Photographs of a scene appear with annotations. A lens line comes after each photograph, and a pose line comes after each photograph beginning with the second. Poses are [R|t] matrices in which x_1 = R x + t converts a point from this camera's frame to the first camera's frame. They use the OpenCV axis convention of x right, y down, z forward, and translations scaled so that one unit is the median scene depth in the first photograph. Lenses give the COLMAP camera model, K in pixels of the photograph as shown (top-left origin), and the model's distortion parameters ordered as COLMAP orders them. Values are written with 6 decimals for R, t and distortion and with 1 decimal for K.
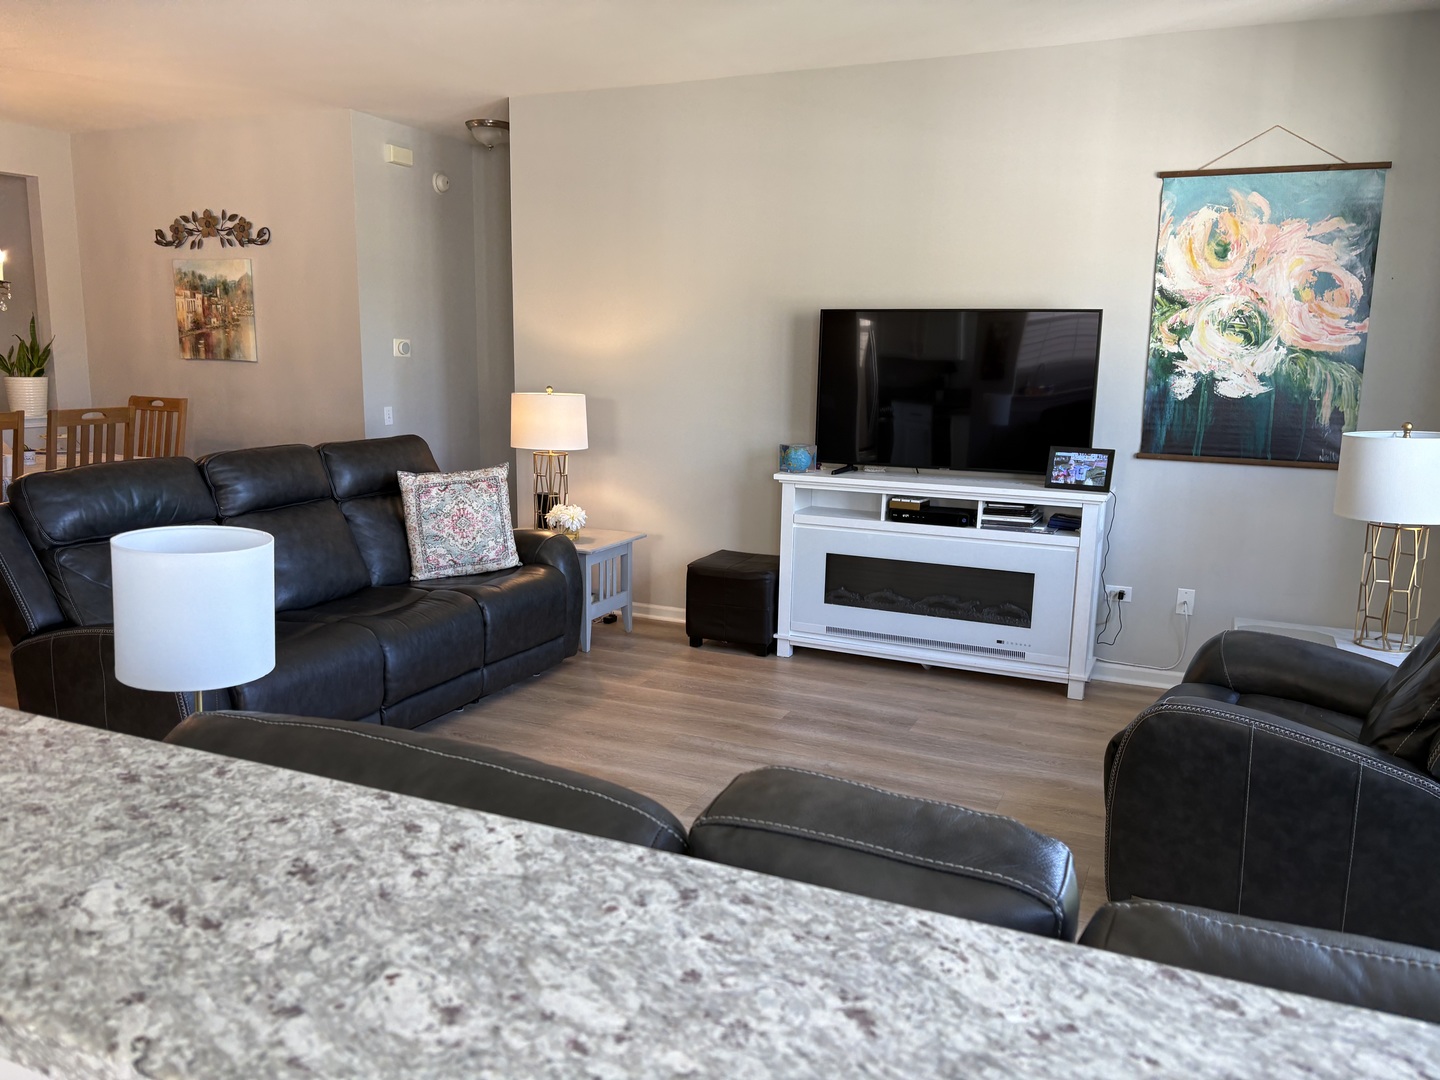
lens RADIAL K [[1089.3, 0, 718.3], [0, 1089.3, 539.2], [0, 0, 1]] dist [0.044653, 0.001062]
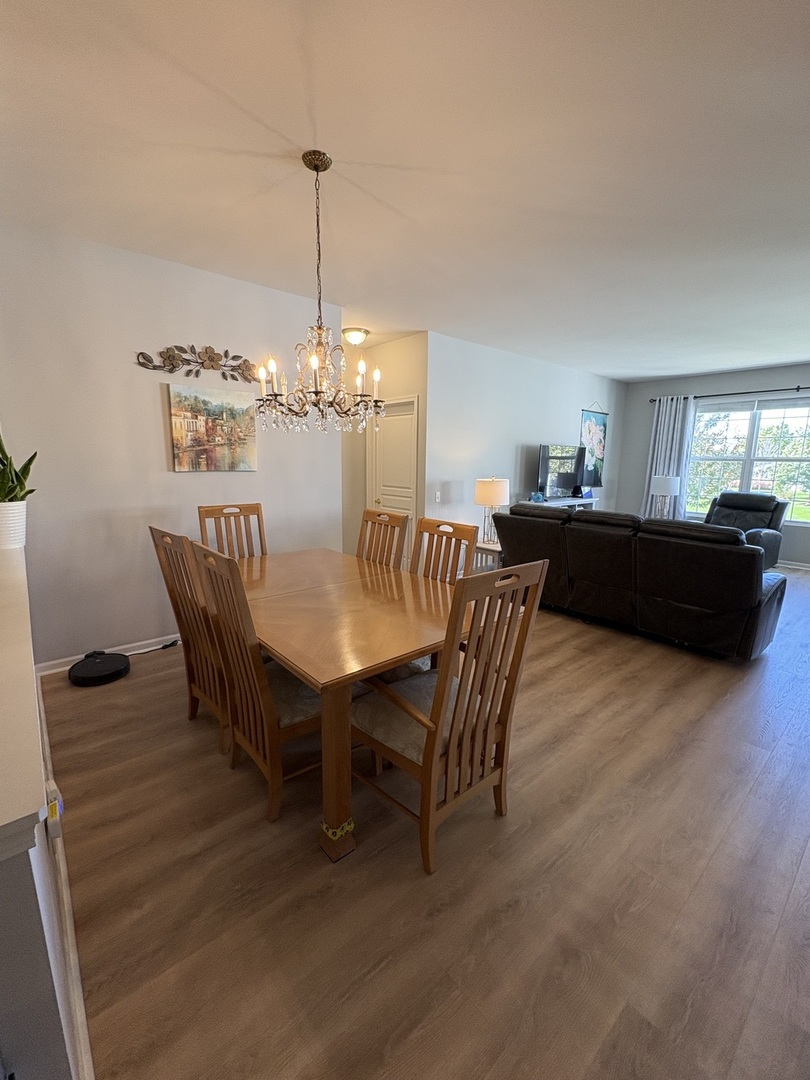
lens RADIAL K [[433.2, 0, 406.2], [0, 433.2, 544.0], [0, 0, 1]] dist [-0.000233, -0.000007]
pose [[0.416121, -0.191974, 0.888814, -0.822392], [0.148221, 0.978707, 0.141997, -0.121623], [-0.897148, 0.072653, 0.435715, 0.610016]]
